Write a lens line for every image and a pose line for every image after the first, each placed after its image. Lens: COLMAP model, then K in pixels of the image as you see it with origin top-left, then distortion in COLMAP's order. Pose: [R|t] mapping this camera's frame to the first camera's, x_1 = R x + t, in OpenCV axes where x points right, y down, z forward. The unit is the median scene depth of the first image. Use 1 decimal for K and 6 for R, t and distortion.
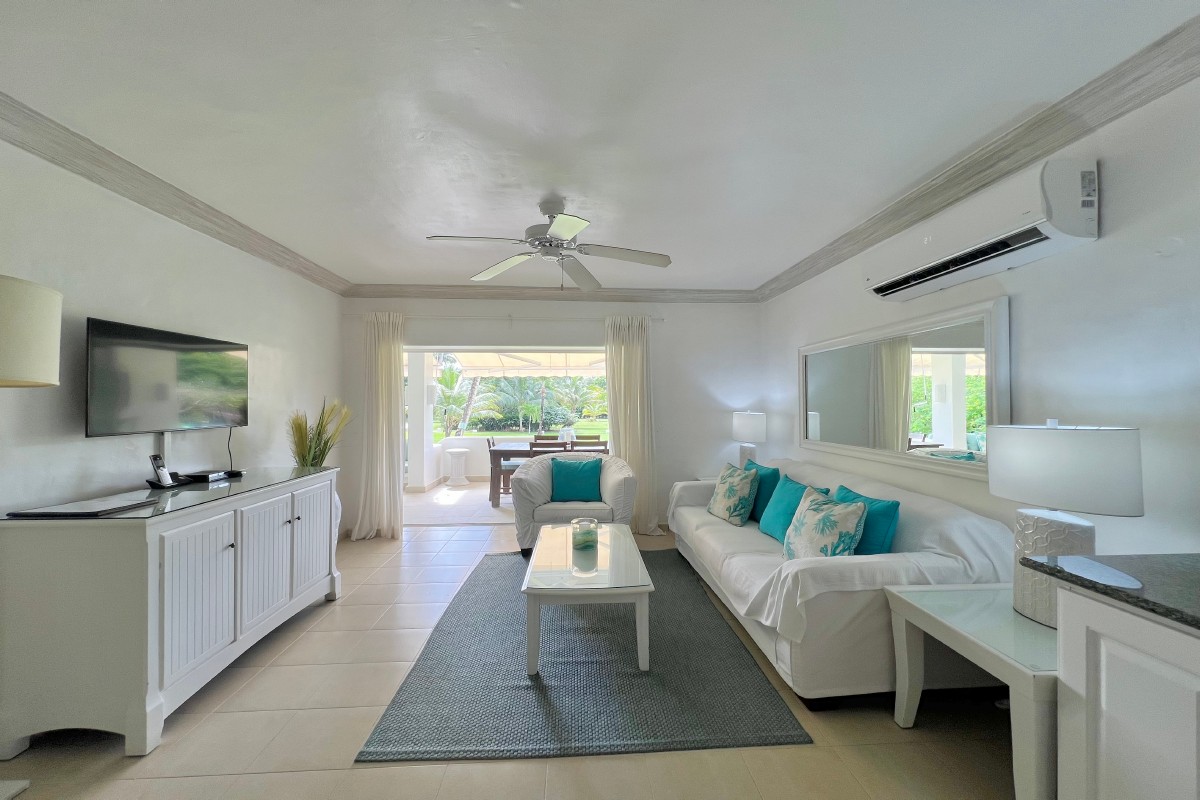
lens RADIAL K [[483.0, 0, 603.2], [0, 483.0, 402.0], [0, 0, 1]] dist [-0.000189, 0.000558]
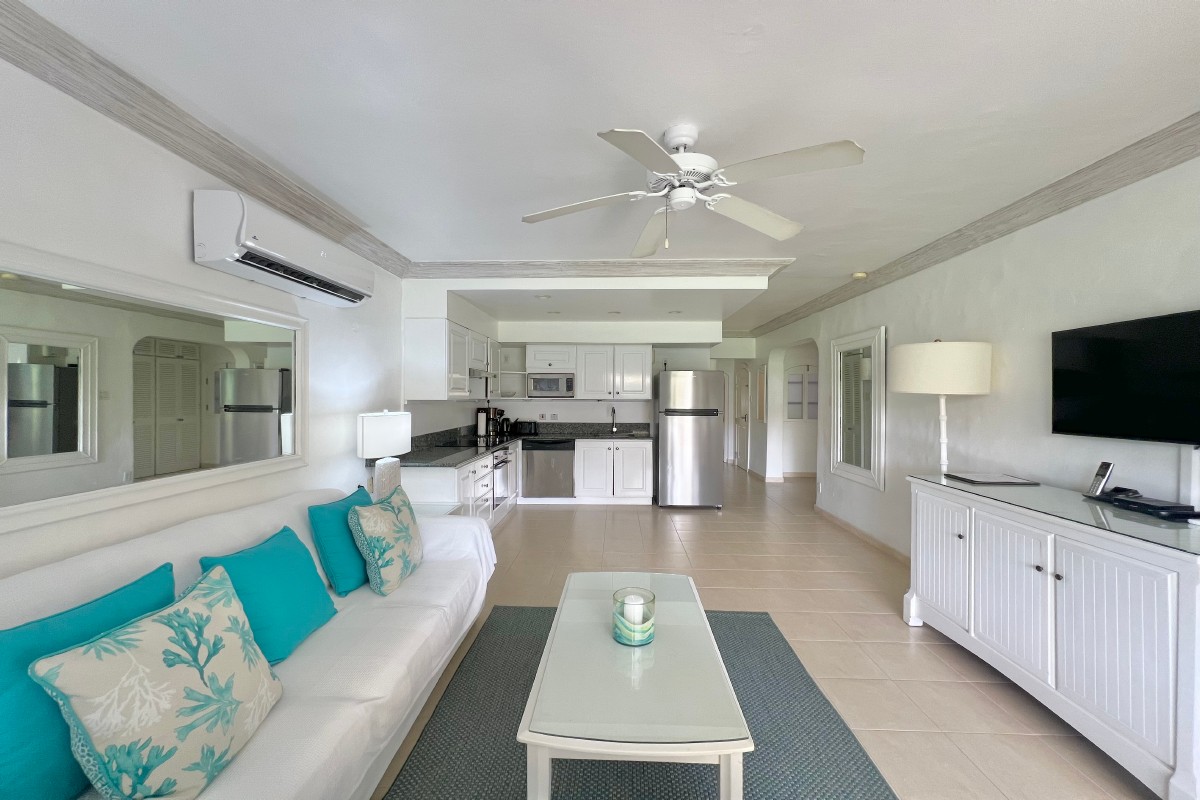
lens RADIAL K [[483.0, 0, 603.2], [0, 483.0, 402.0], [0, 0, 1]] dist [-0.000189, 0.000558]
pose [[-0.994239, -0.002979, 0.107147, -0.091907], [-0.003241, 0.999992, -0.002269, 0.006558], [-0.107139, -0.002603, -0.994241, 2.039813]]
